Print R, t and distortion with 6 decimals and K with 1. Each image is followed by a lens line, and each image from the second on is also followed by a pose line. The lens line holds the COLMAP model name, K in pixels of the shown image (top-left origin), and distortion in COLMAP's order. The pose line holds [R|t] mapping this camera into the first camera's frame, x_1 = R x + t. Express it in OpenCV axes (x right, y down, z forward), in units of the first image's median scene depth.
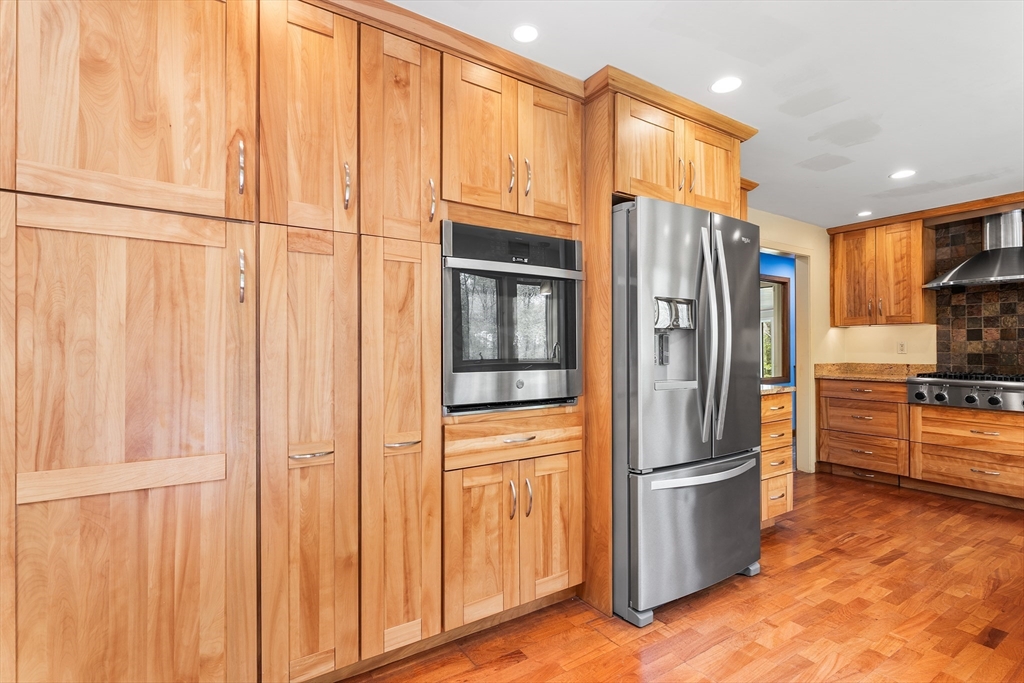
lens RADIAL K [[488.0, 0, 509.9], [0, 488.0, 346.2], [0, 0, 1]] dist [-0.000379, -0.000053]
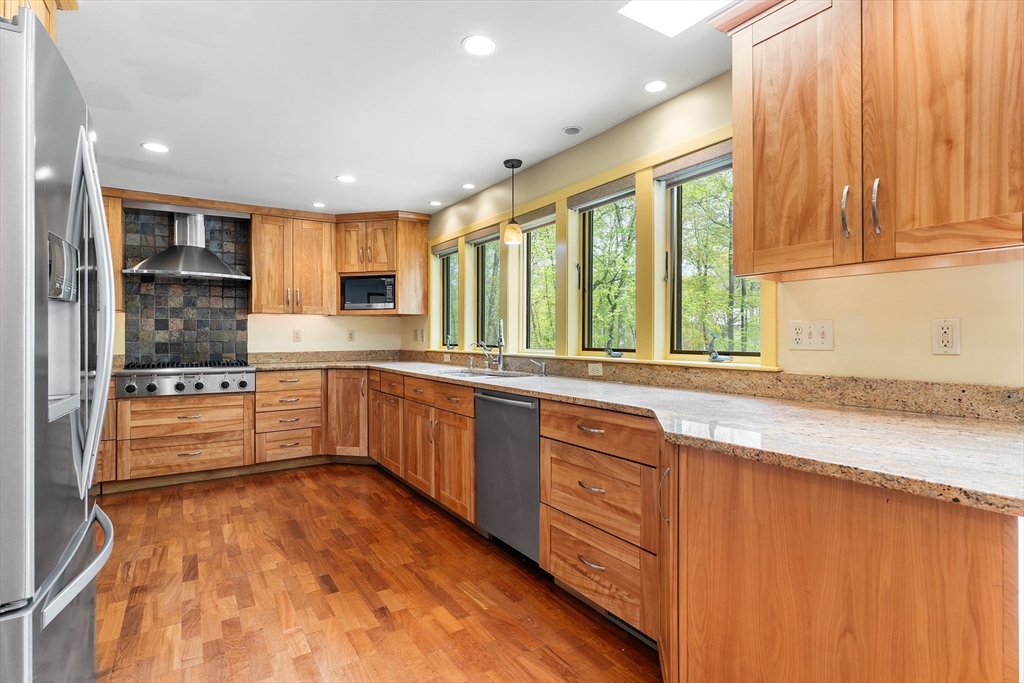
lens RADIAL K [[501.2, 0, 507.6], [0, 501.2, 333.8], [0, 0, 1]] dist [-0.000732, -0.000186]
pose [[0.011408, 0.006064, 0.999917, -0.122177], [-0.002115, 0.999980, -0.006040, 0.001432], [-0.999933, -0.002046, 0.011420, 0.316756]]
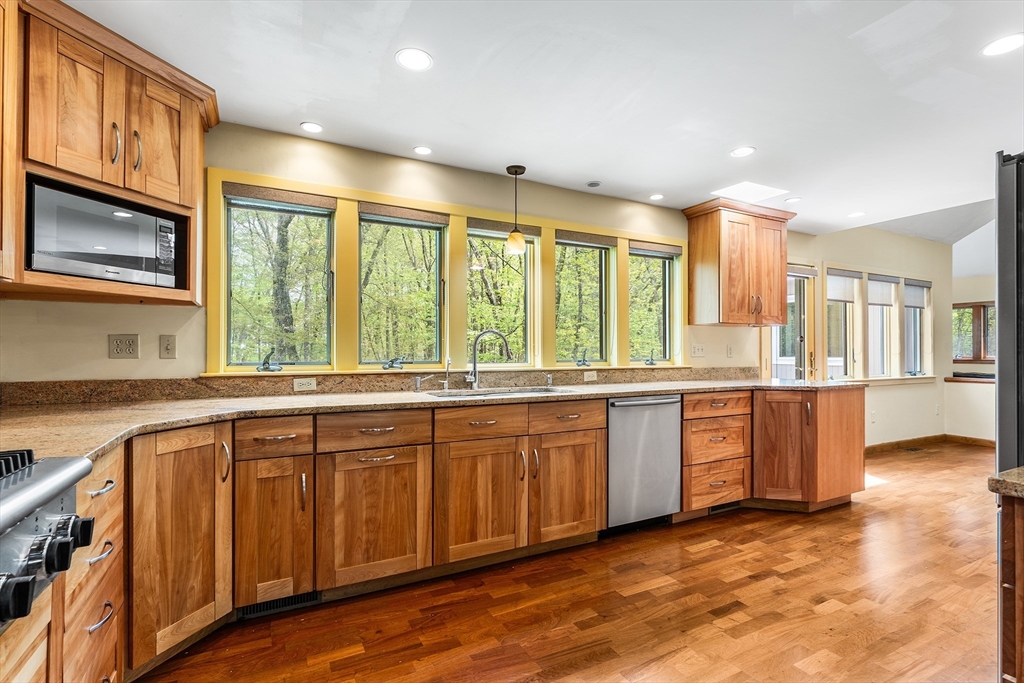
lens RADIAL K [[489.2, 0, 511.4], [0, 489.2, 345.9], [0, 0, 1]] dist [-0.000110, -0.000036]
pose [[-0.995279, -0.001434, 0.097043, 0.779036], [-0.002535, 0.999934, -0.011217, 0.003498], [-0.097020, -0.011410, -0.995217, 1.235446]]
